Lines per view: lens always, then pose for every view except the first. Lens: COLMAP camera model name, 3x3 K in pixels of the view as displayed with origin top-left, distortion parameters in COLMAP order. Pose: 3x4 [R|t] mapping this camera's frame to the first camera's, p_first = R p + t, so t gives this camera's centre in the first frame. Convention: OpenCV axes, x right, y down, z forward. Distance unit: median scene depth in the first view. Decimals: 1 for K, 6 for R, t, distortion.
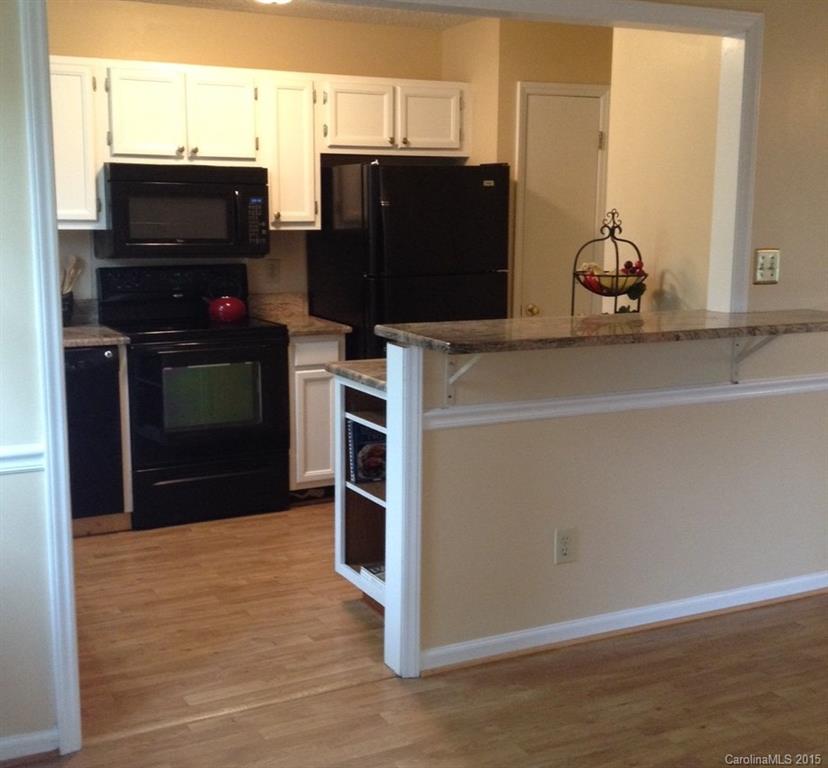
lens RADIAL K [[1092.4, 0, 414.0], [0, 1092.4, 384.0], [0, 0, 1]] dist [0.196765, -0.565719]
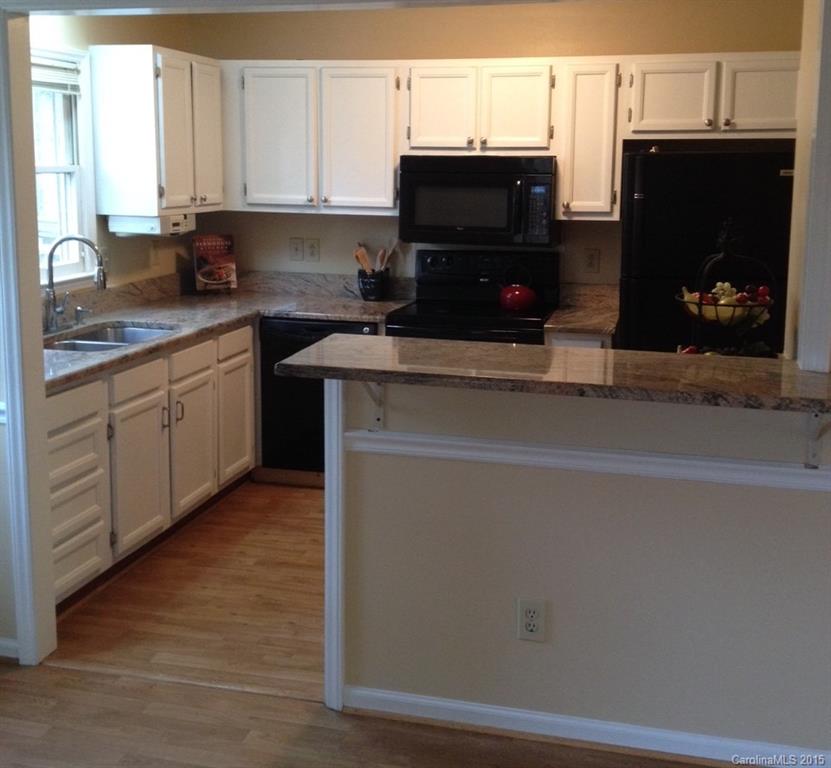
lens RADIAL K [[1062.1, 0, 415.8], [0, 1062.1, 312.3], [0, 0, 1]] dist [0.200122, -0.529545]
pose [[0.739051, 0.097421, -0.666568, 0.432065], [-0.113603, 0.993340, 0.019224, -0.066170], [0.664001, 0.061517, 0.745197, 0.231314]]
